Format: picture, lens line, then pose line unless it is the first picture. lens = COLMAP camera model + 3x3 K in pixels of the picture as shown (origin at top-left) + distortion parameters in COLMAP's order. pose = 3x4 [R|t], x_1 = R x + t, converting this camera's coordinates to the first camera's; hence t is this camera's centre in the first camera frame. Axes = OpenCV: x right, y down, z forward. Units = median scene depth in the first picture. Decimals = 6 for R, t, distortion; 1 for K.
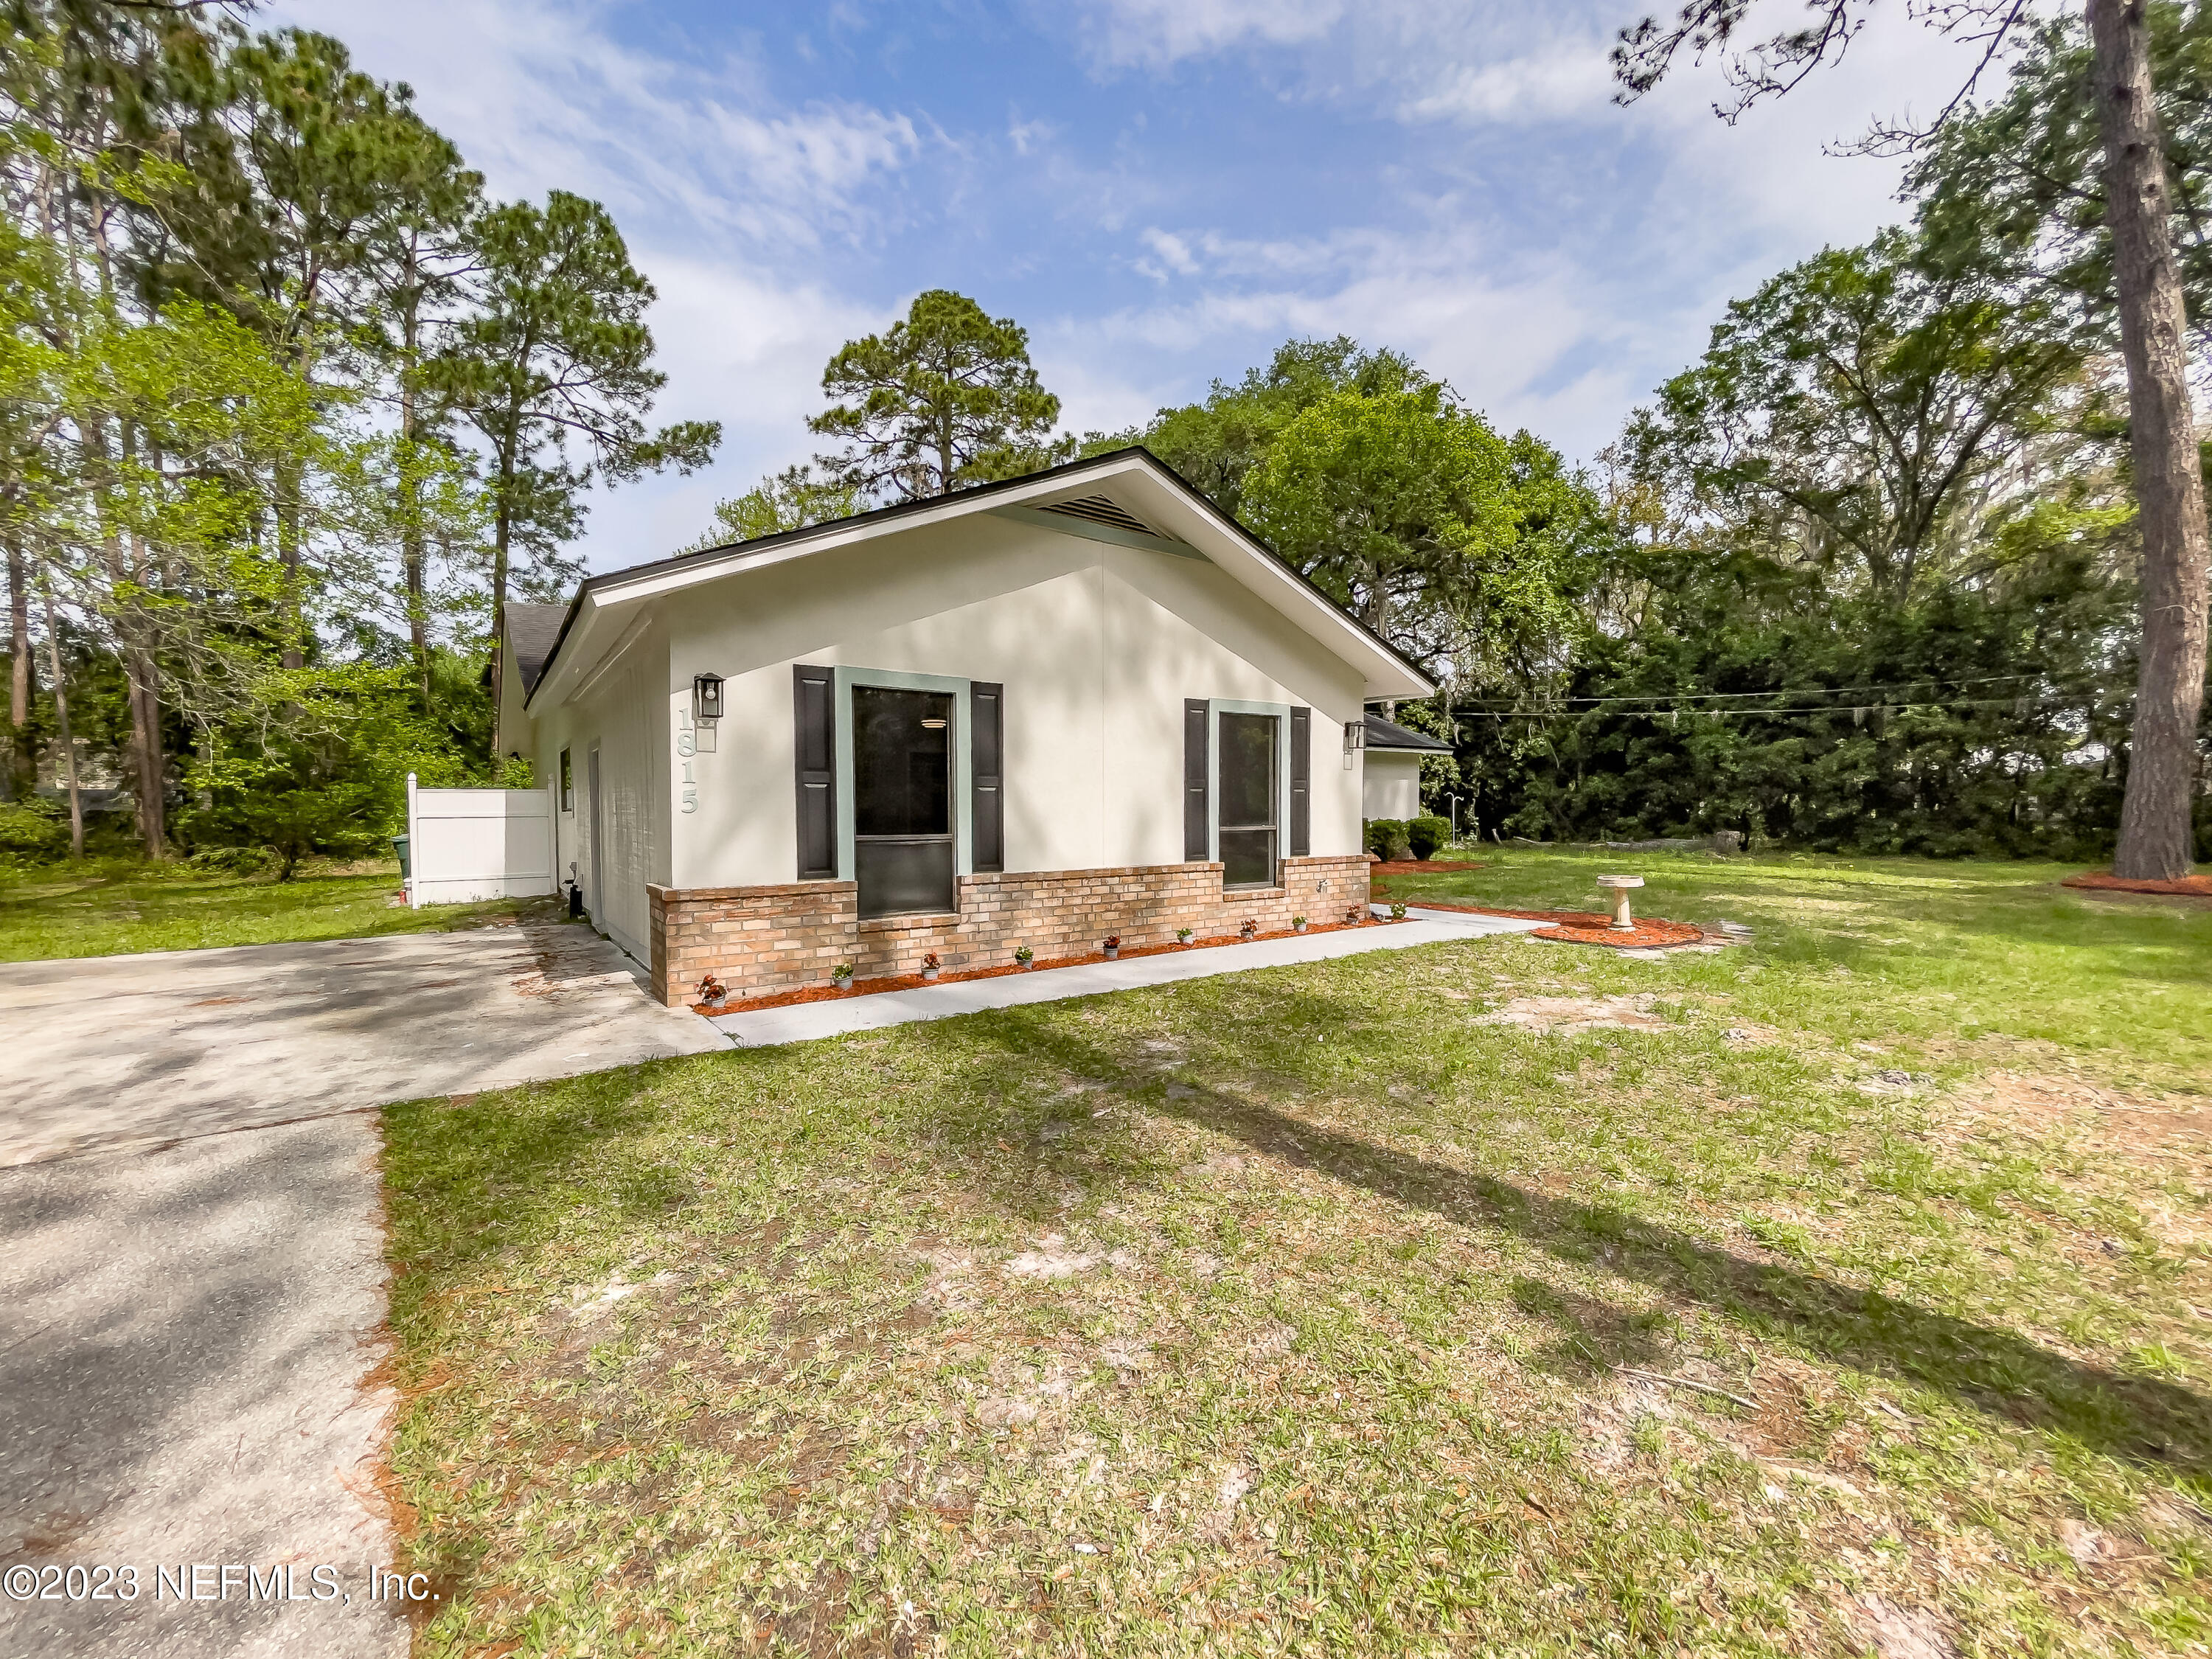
lens RADIAL K [[930.4, 0, 1106.0], [0, 930.4, 829.5], [0, 0, 1]] dist [-0.009869, -0.000105]
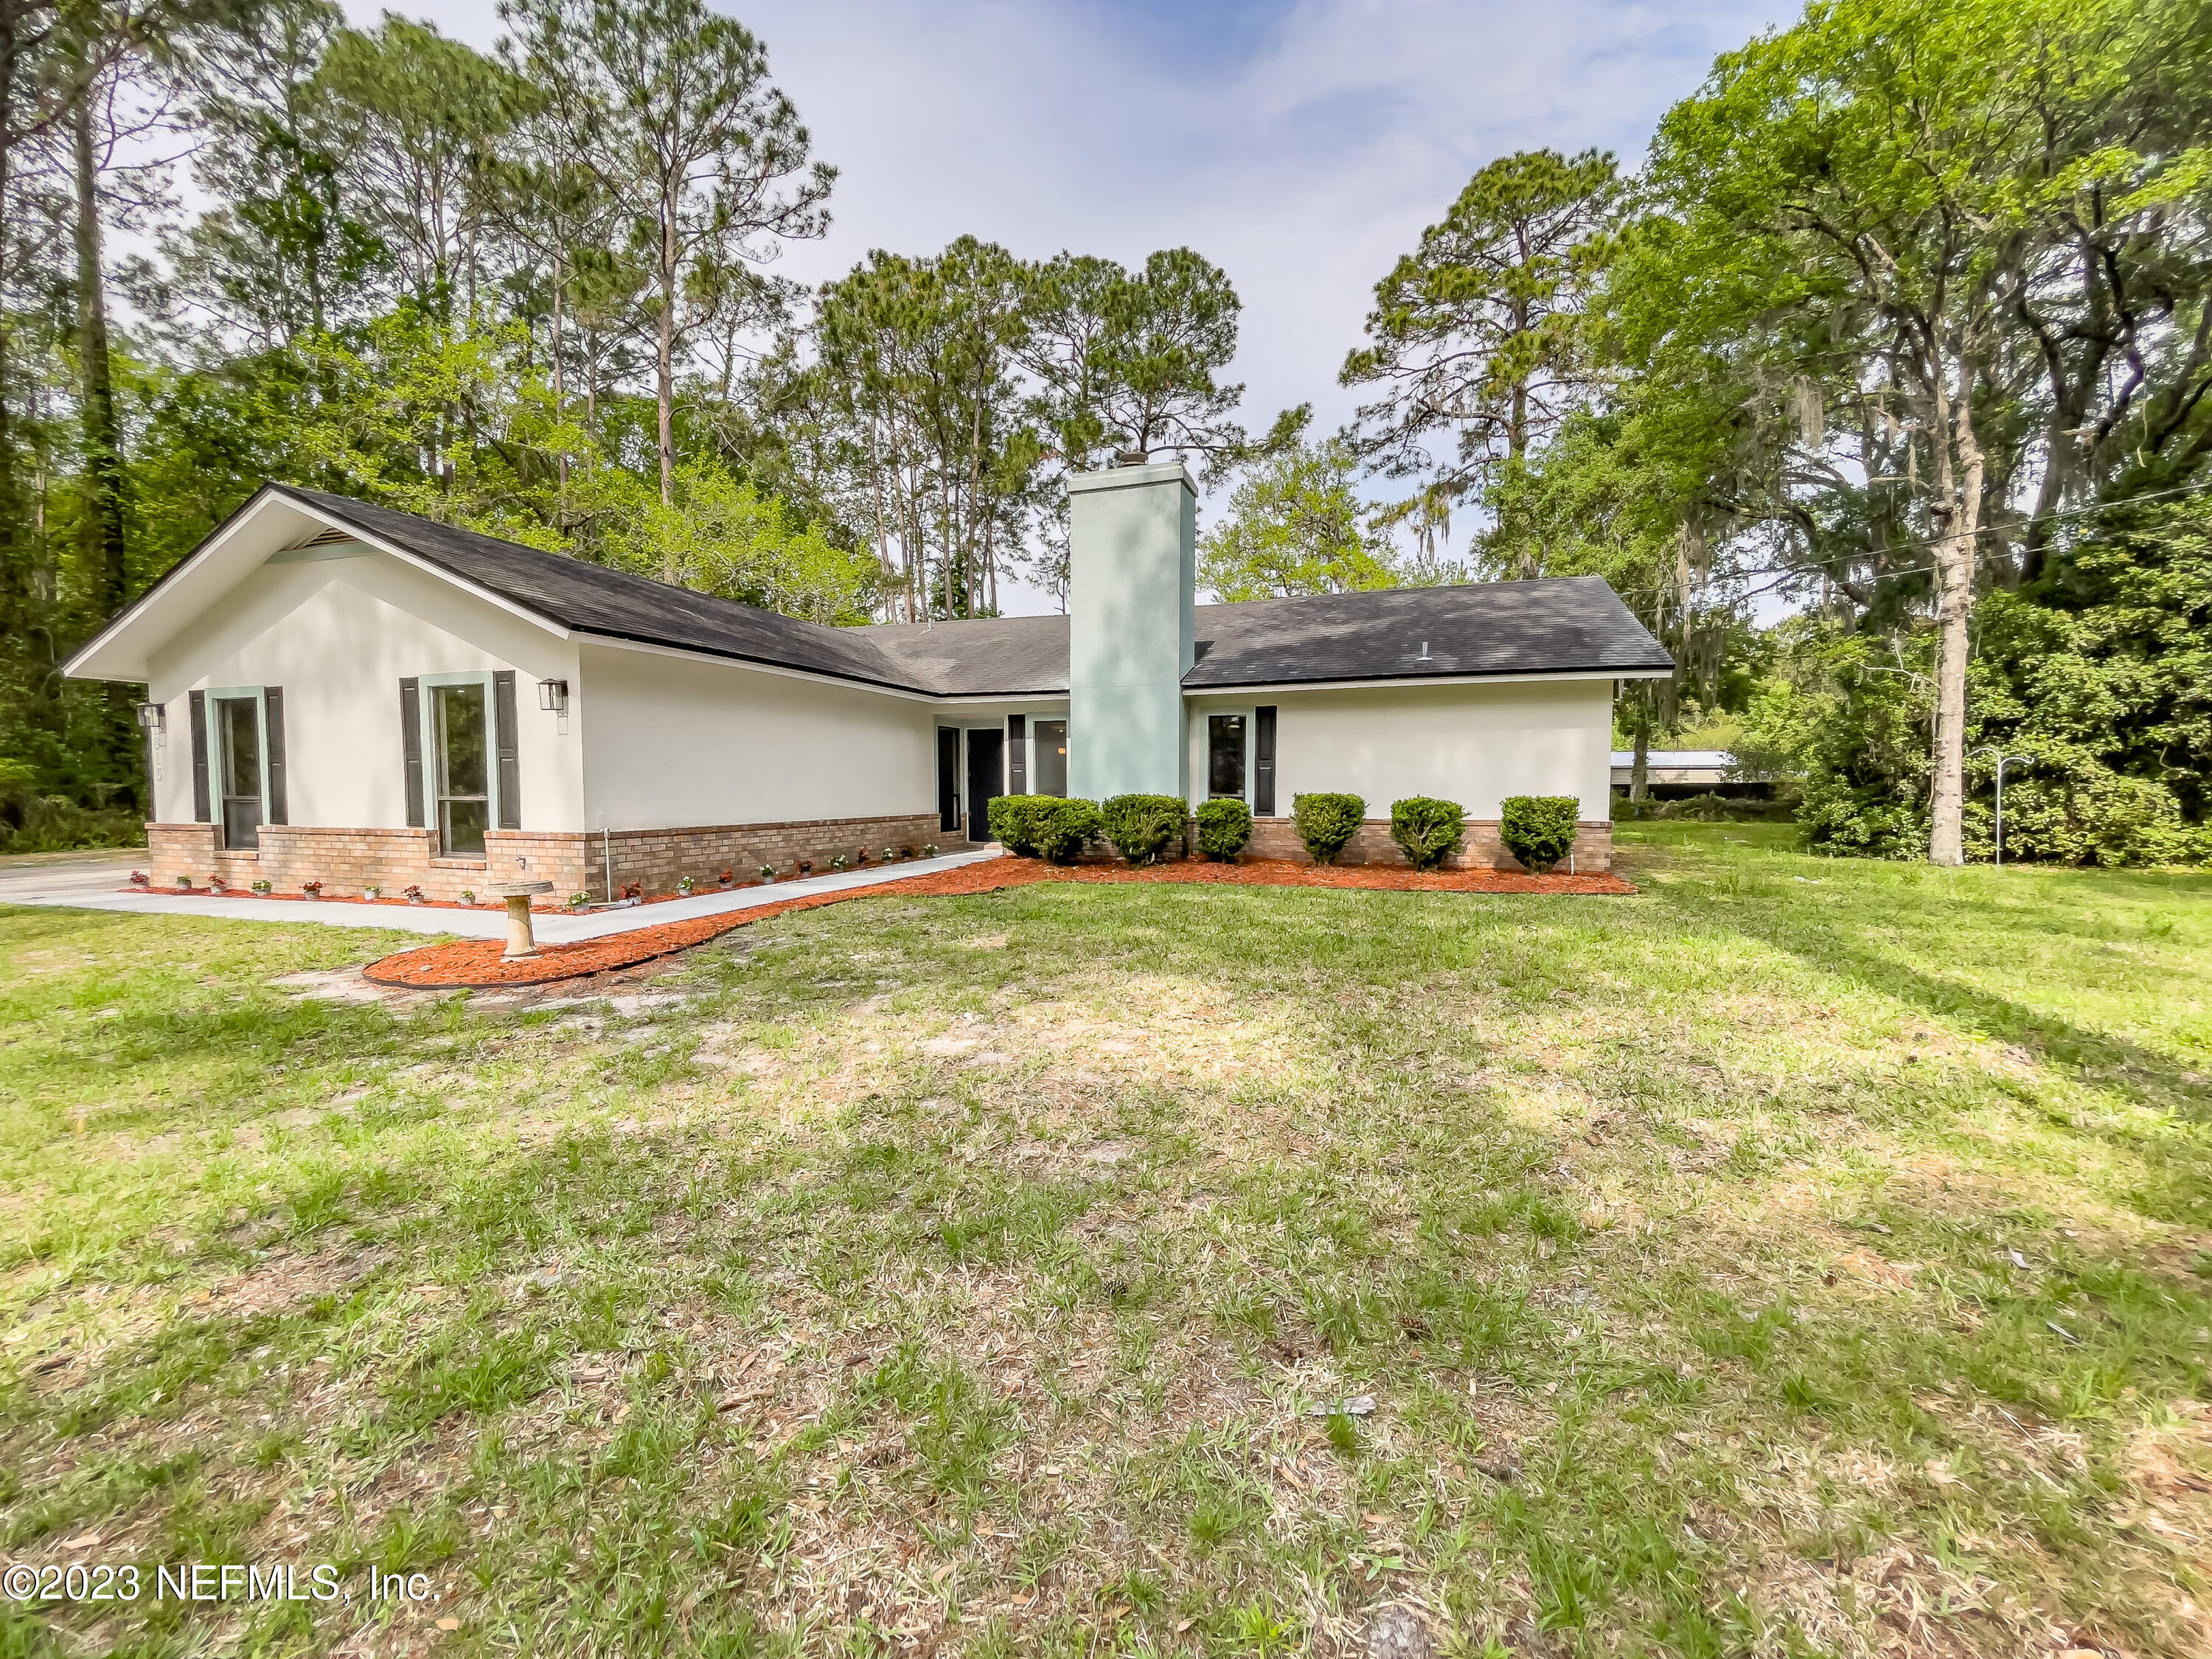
lens RADIAL K [[917.8, 0, 1106.0], [0, 917.8, 829.5], [0, 0, 1]] dist [-0.014863, 0.005196]
pose [[0.584861, 0.049453, -0.809625, 1.326324], [-0.020834, 0.998726, 0.045953, -0.026563], [0.810866, -0.010008, 0.585146, 0.954924]]
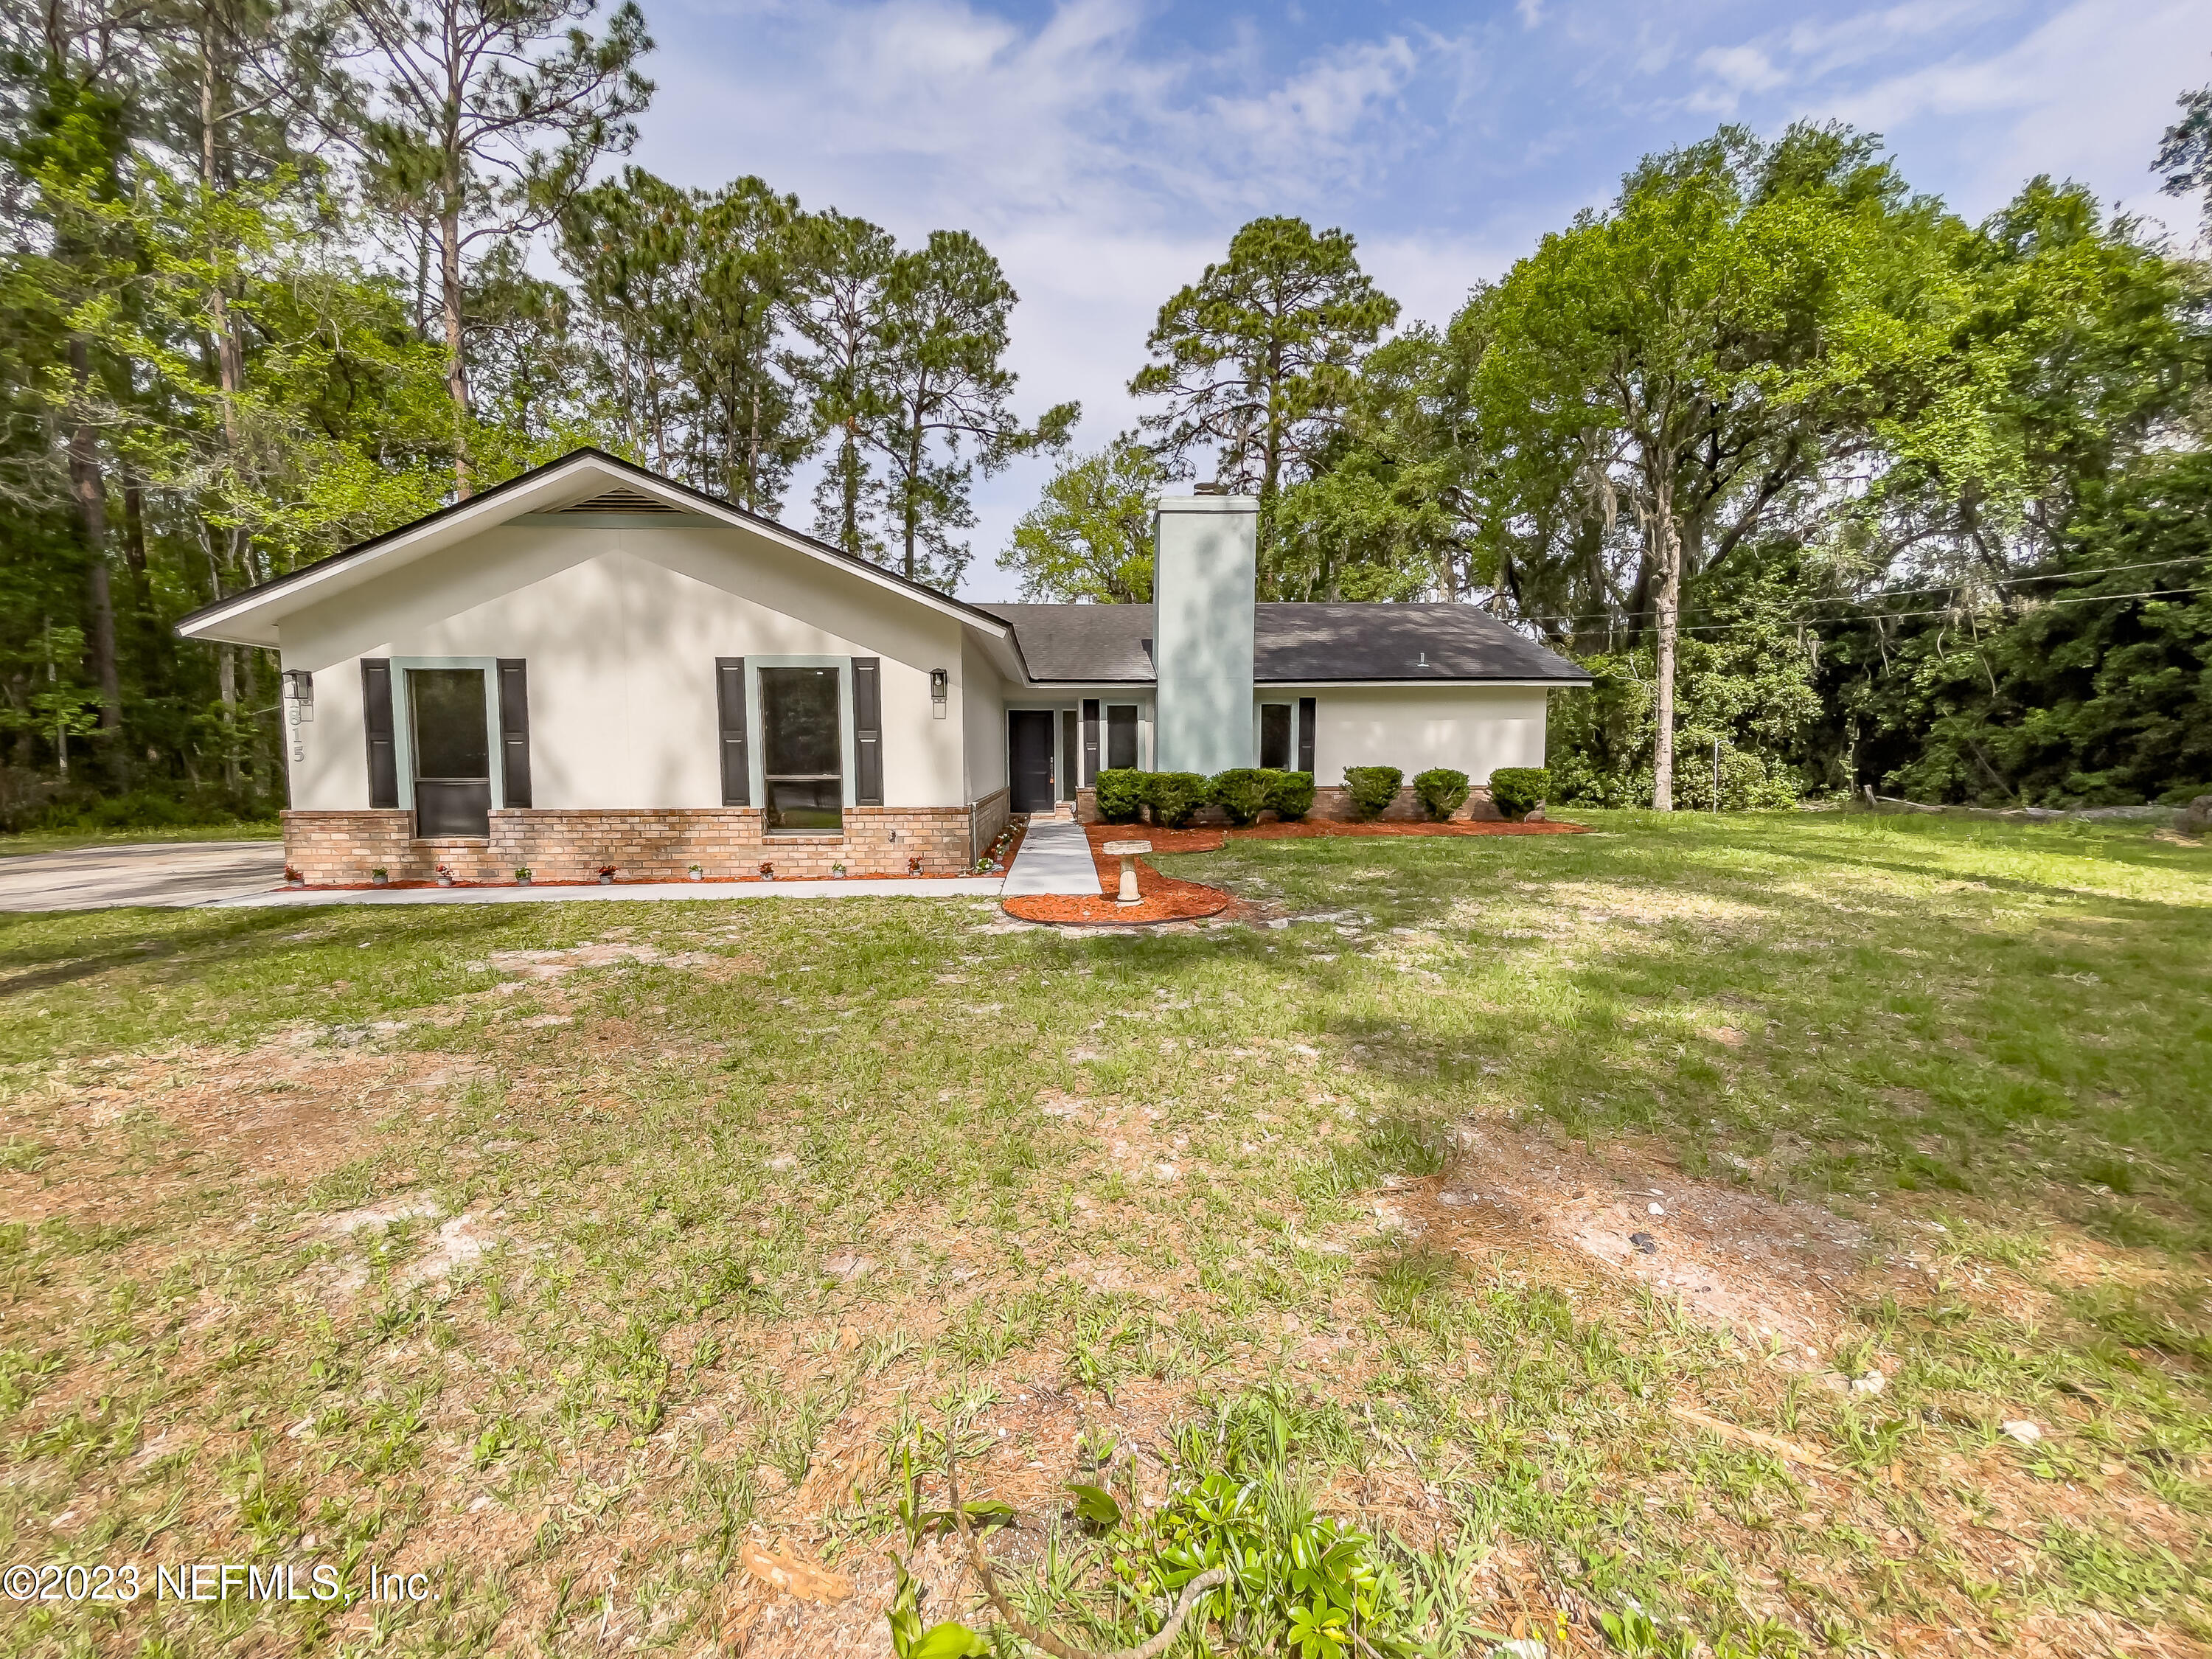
lens RADIAL K [[917.8, 0, 1106.0], [0, 917.8, 829.5], [0, 0, 1]] dist [-0.014863, 0.005196]
pose [[0.843718, 0.049992, -0.534454, 0.976902], [-0.015483, 0.997506, 0.068862, -0.018204], [0.536564, -0.049826, 0.842387, 0.306727]]
